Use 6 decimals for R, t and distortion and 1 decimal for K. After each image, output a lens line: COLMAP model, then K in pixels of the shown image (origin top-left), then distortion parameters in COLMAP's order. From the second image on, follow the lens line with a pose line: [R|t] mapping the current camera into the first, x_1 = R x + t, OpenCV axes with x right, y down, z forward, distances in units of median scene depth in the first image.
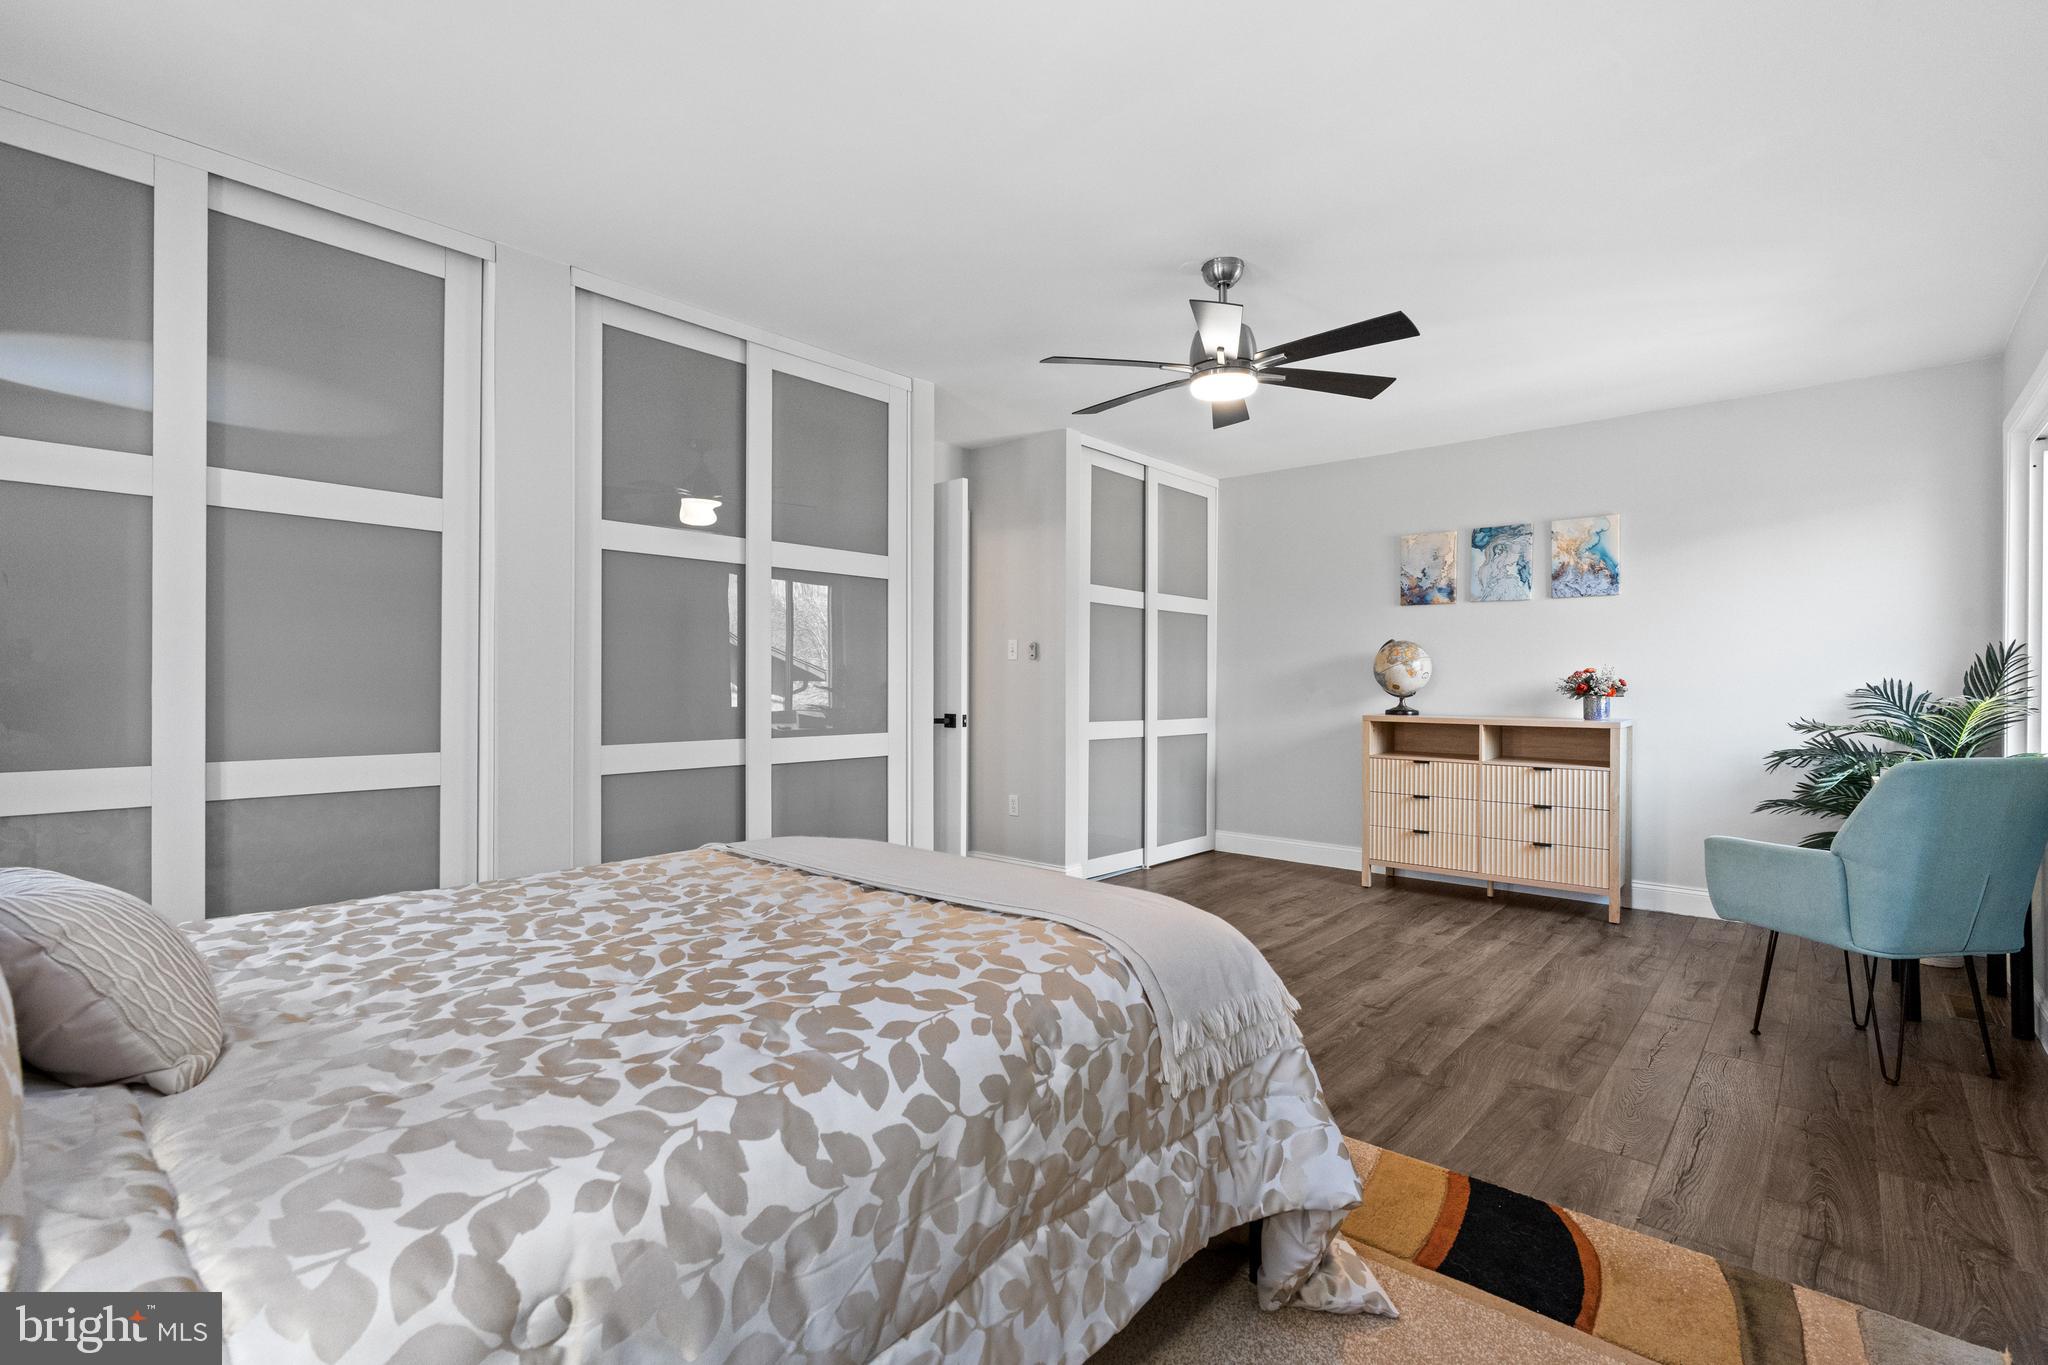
lens RADIAL K [[924.4, 0, 1028.9], [0, 924.4, 686.5], [0, 0, 1]] dist [0.000028, 0.000734]
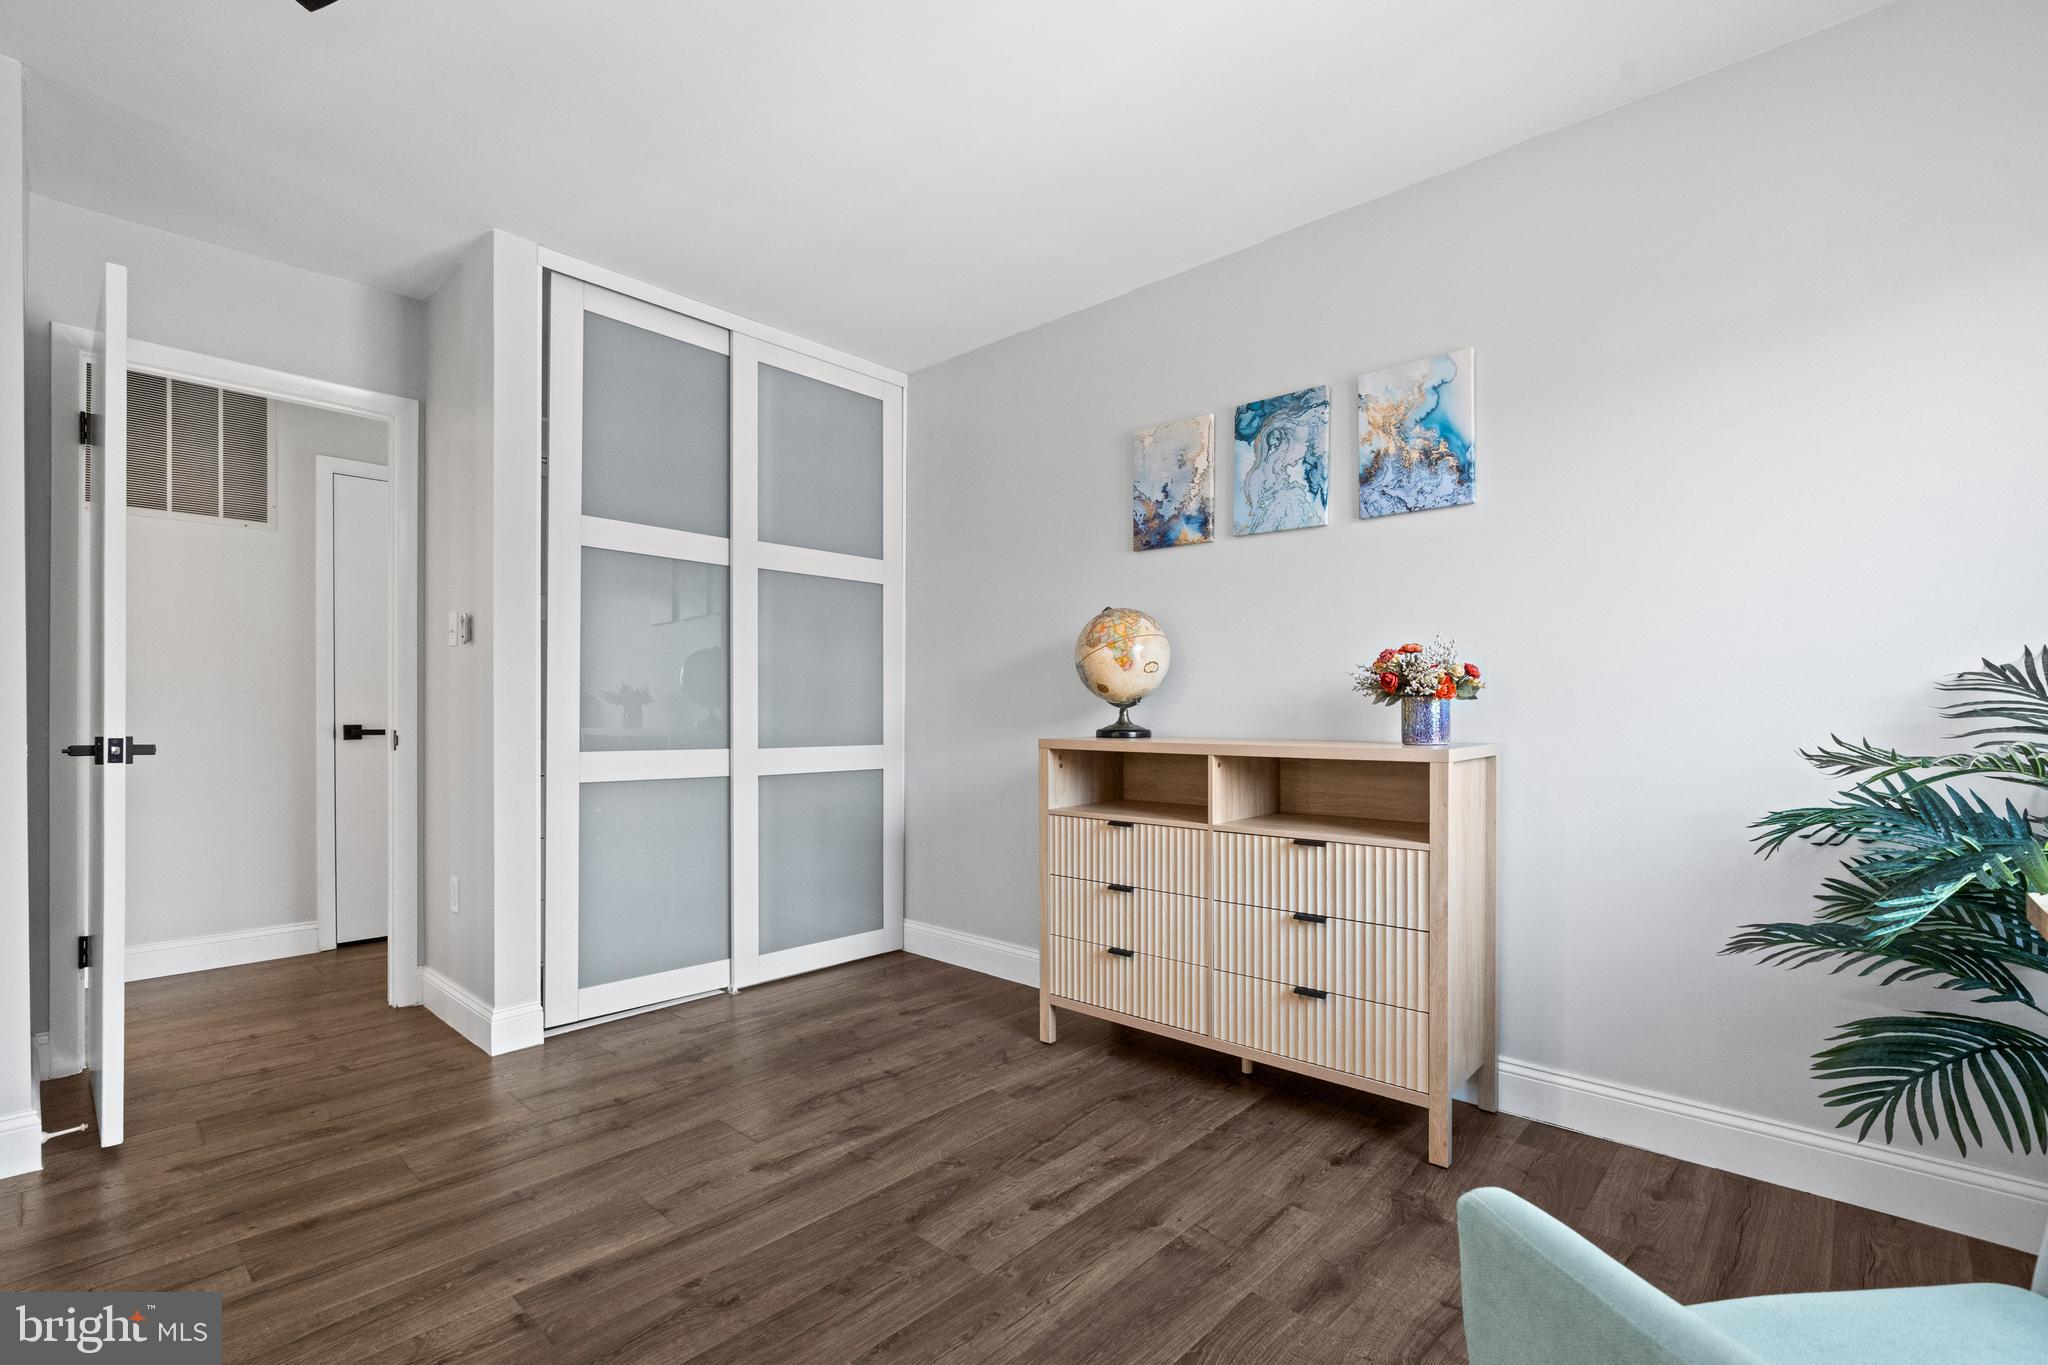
lens RADIAL K [[926.4, 0, 1018.8], [0, 926.4, 716.1], [0, 0, 1]] dist [-0.003989, -0.000036]
pose [[0.999640, -0.003587, -0.026590, 0.382931], [0.003573, 0.999993, -0.000581, 0.018584], [0.026592, 0.000486, 0.999646, 0.458479]]
